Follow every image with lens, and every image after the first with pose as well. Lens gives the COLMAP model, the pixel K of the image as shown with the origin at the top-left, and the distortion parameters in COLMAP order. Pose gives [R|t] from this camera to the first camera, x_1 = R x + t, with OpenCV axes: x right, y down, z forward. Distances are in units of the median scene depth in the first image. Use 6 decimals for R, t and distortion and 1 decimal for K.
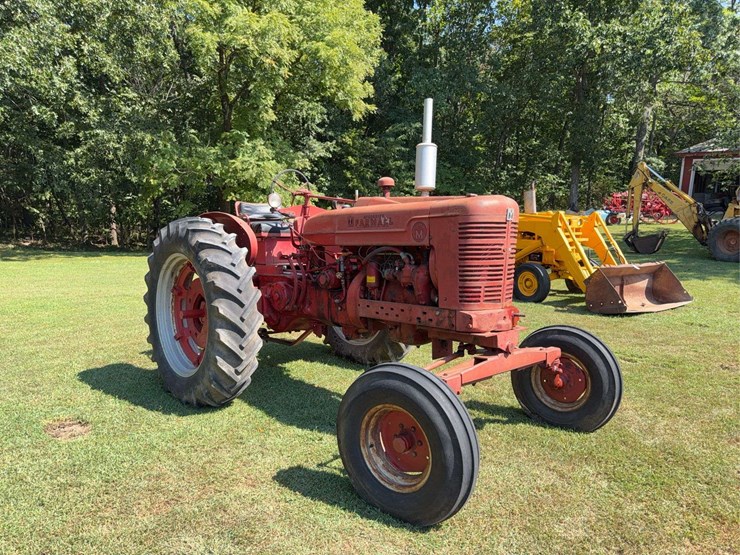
lens RADIAL K [[527.2, 0, 371.7], [0, 527.2, 276.6], [0, 0, 1]] dist [0.092694, -0.117129]
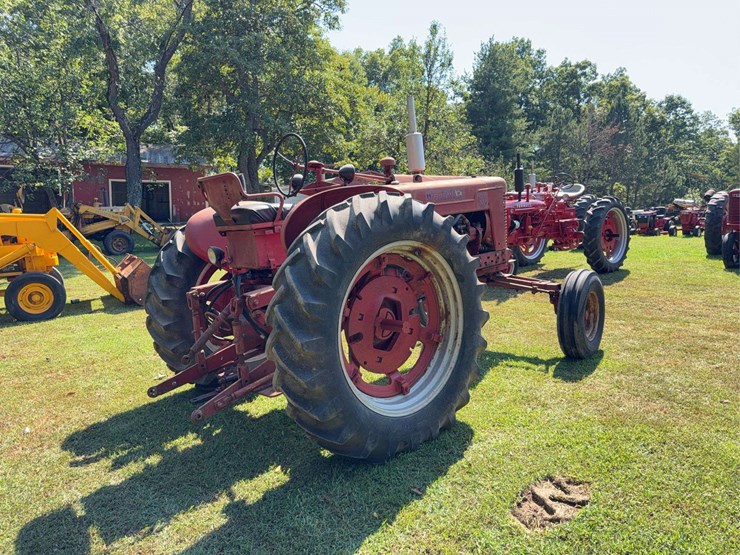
lens RADIAL K [[532.3, 0, 366.6], [0, 532.3, 274.3], [0, 0, 1]] dist [0.095883, -0.167835]
pose [[-0.020329, -0.127250, 0.991662, -1.136402], [0.161525, 0.978419, 0.128862, -0.107763], [-0.986659, 0.162798, 0.000664, 1.142476]]
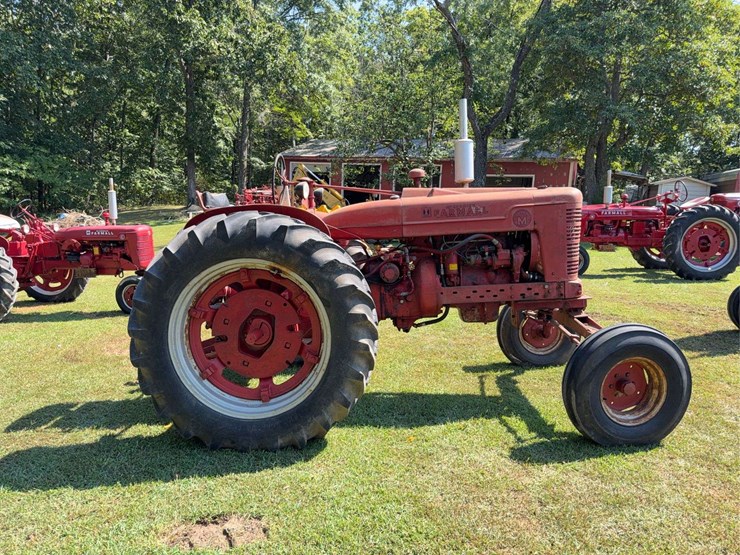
lens RADIAL K [[532.3, 0, 366.6], [0, 532.3, 274.3], [0, 0, 1]] dist [0.095883, -0.167835]
pose [[0.681998, -0.099726, 0.724523, -0.848872], [0.097702, 0.994203, 0.044879, -0.042973], [-0.724799, 0.040180, 0.687788, 0.388960]]
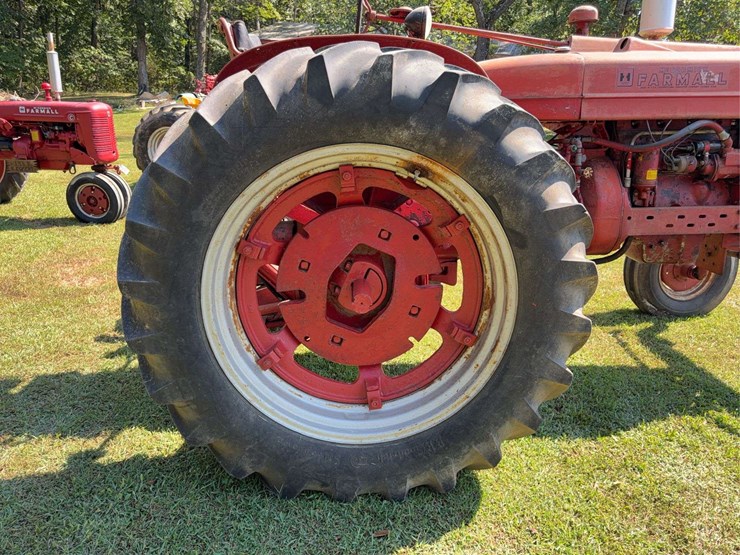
lens RADIAL K [[522.7, 0, 362.4], [0, 522.7, 271.8], [0, 0, 1]] dist [0.094478, -0.125191]
pose [[0.625323, -0.209911, 0.751604, -0.692599], [0.061379, 0.973389, 0.220785, -0.042015], [-0.777948, -0.091930, 0.621567, 0.834935]]
